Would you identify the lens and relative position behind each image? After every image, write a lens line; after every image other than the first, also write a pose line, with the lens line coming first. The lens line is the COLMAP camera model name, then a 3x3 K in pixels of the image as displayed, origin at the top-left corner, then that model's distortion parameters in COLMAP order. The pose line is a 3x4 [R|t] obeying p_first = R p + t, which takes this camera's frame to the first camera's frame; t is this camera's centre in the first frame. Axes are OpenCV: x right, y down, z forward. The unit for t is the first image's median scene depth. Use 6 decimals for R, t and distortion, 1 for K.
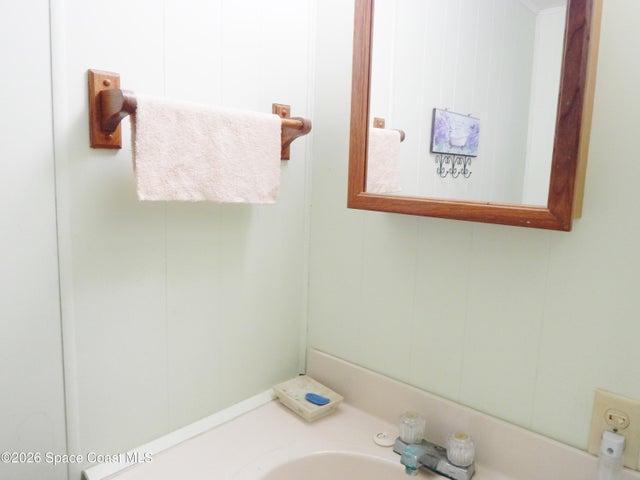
lens RADIAL K [[460.8, 0, 320.2], [0, 460.8, 237.5], [0, 0, 1]] dist [-0.011013, -0.005587]
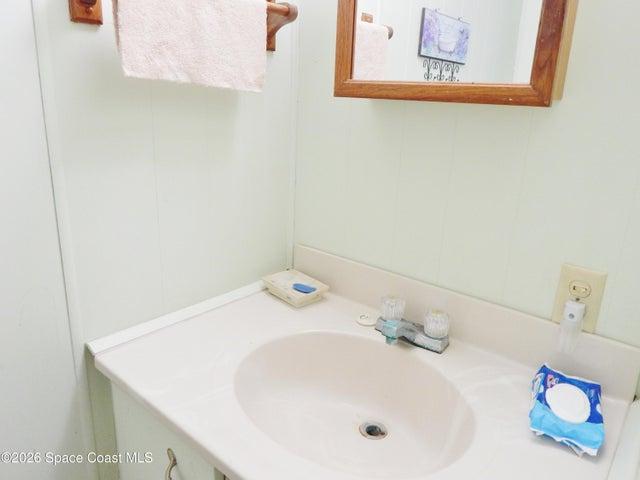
lens RADIAL K [[460.8, 0, 320.1], [0, 460.8, 241.5], [0, 0, 1]] dist [-0.011013, -0.005587]
pose [[0.999473, -0.002270, 0.032393, -0.004658], [-0.002637, 0.988586, 0.150635, 0.104591], [-0.032365, -0.150641, 0.988059, -0.038560]]
